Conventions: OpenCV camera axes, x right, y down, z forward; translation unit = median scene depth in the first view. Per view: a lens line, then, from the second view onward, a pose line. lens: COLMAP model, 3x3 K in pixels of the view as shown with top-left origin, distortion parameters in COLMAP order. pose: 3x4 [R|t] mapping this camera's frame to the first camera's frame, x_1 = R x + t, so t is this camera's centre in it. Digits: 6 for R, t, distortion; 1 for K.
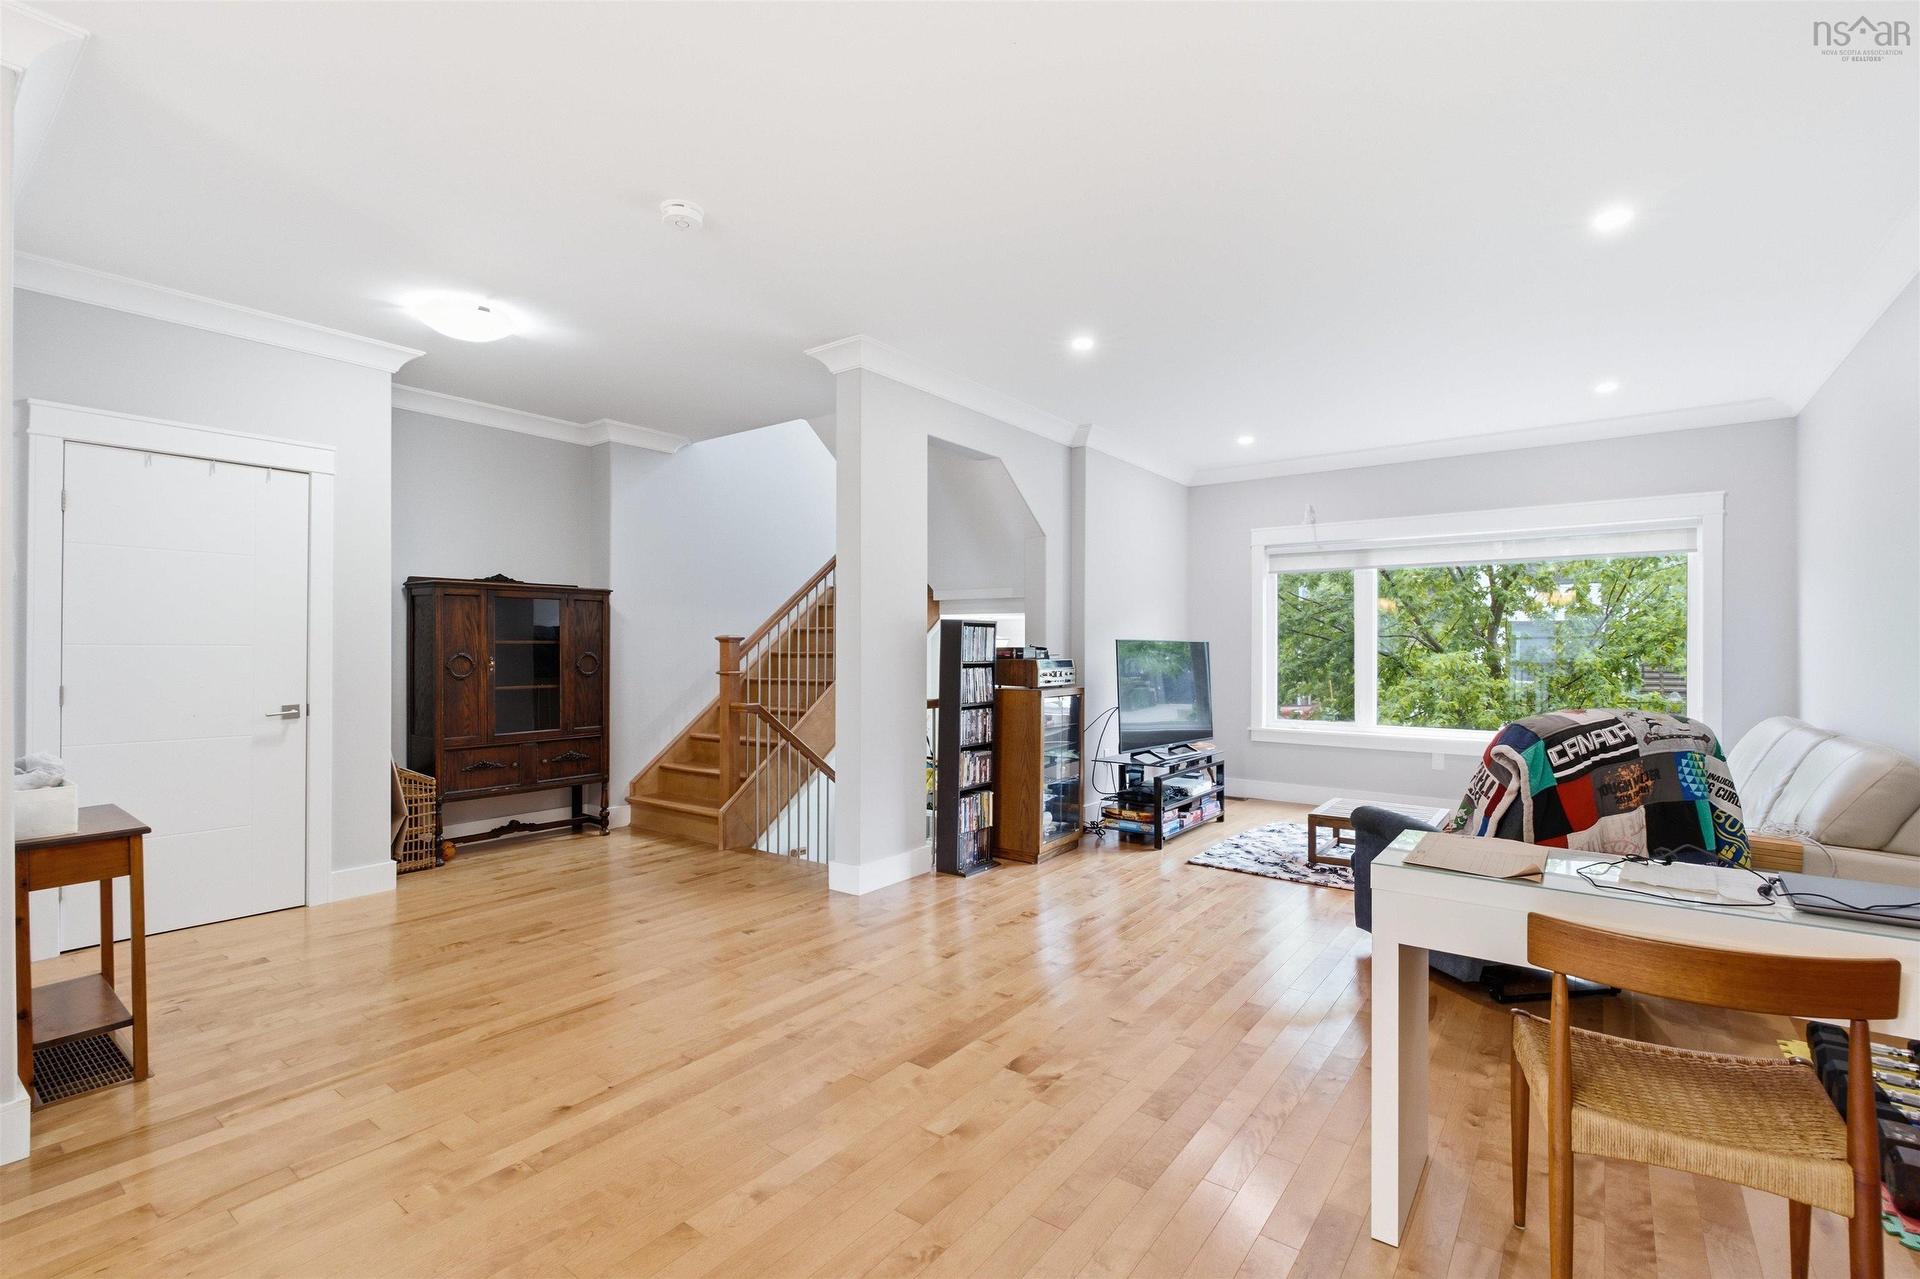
lens RADIAL K [[847.2, 0, 961.1], [0, 847.2, 640.8], [0, 0, 1]] dist [0.001328, 0.000132]
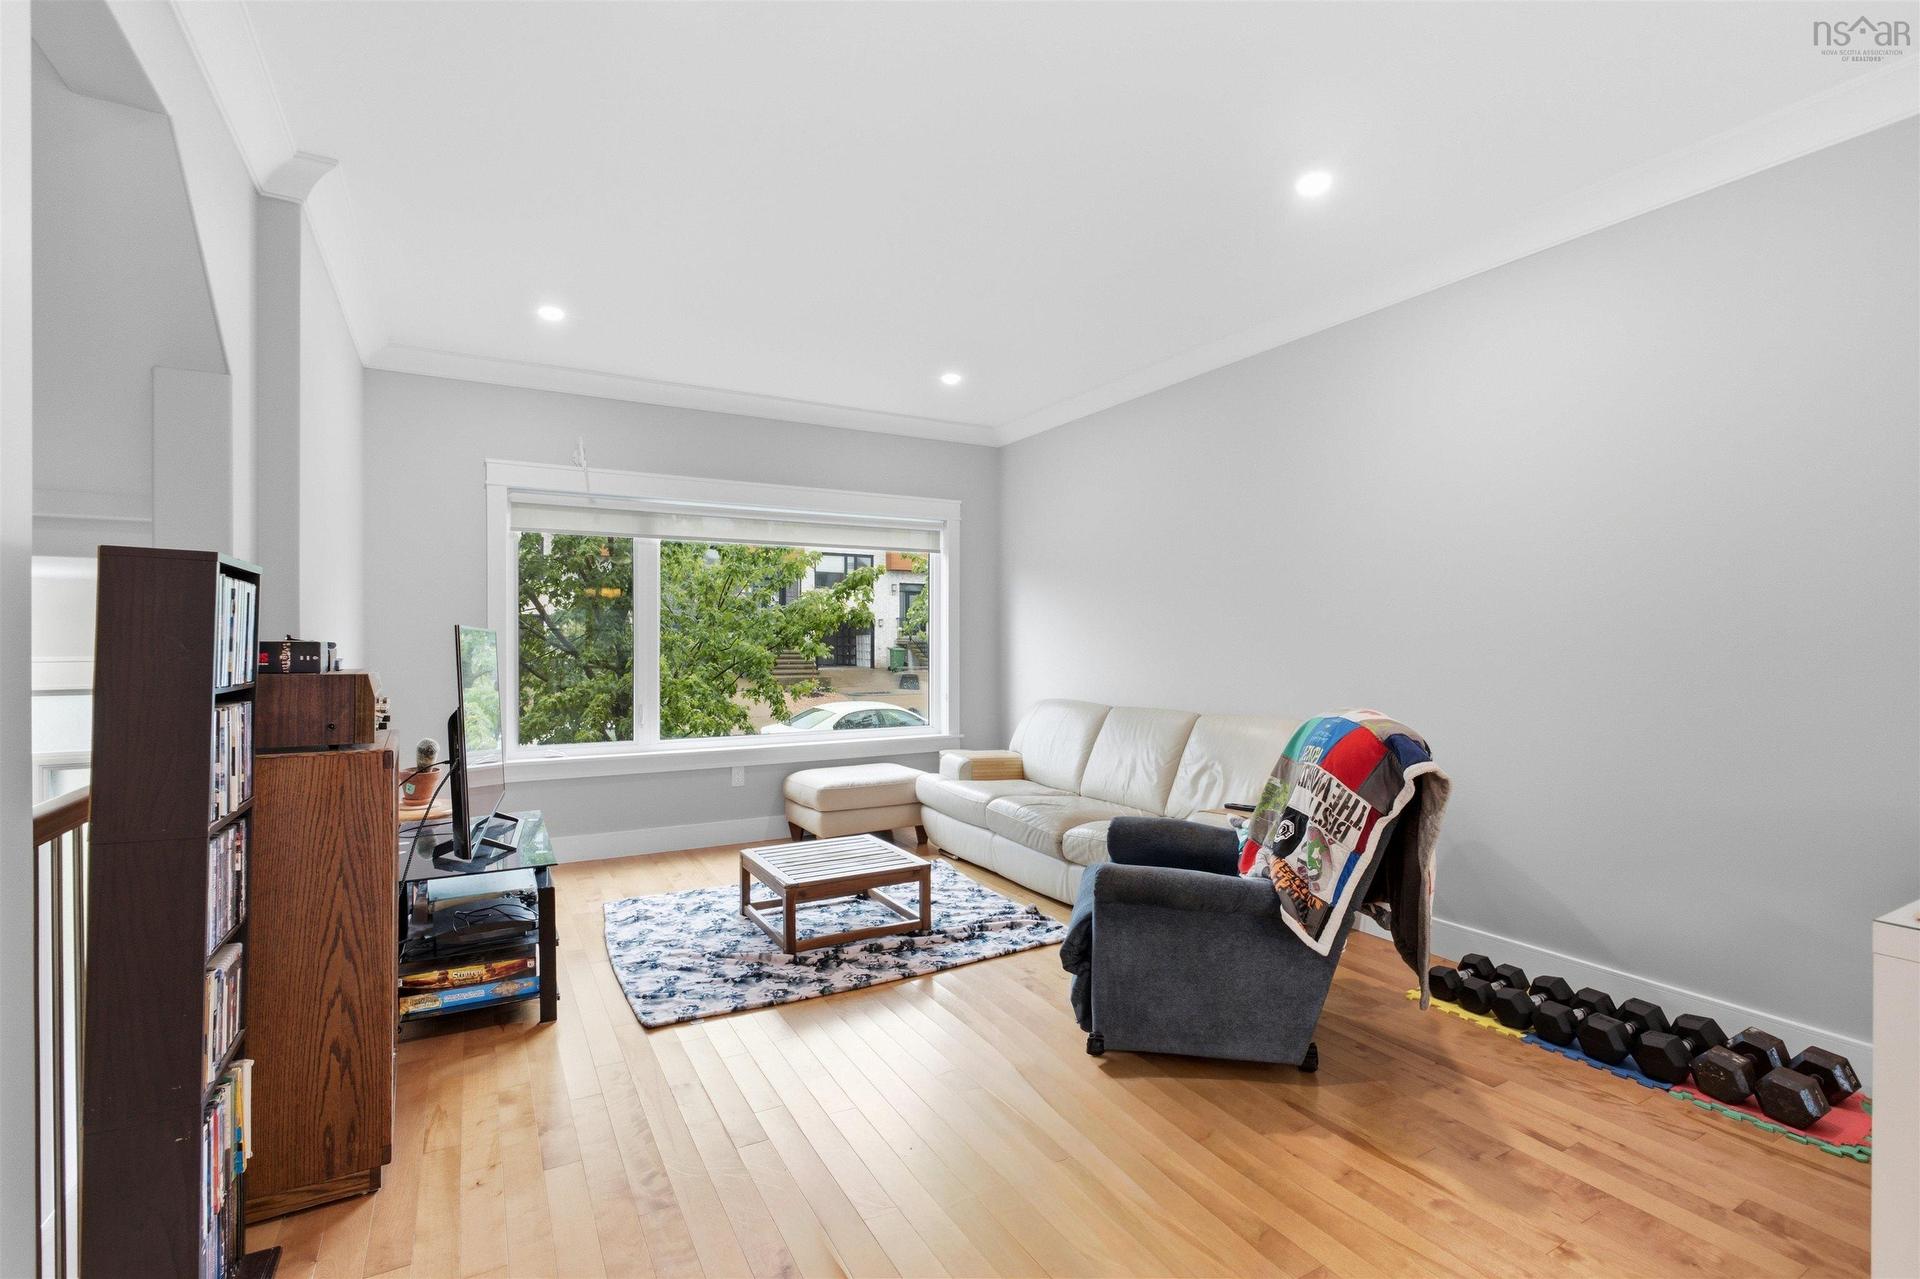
lens RADIAL K [[847.2, 0, 913.3], [0, 847.2, 665.1], [0, 0, 1]] dist [0.001328, 0.000132]
pose [[0.427948, -0.026834, 0.903405, -0.137833], [-0.003186, 0.999508, 0.031197, 0.005889], [-0.903798, -0.016229, 0.427652, 0.555082]]
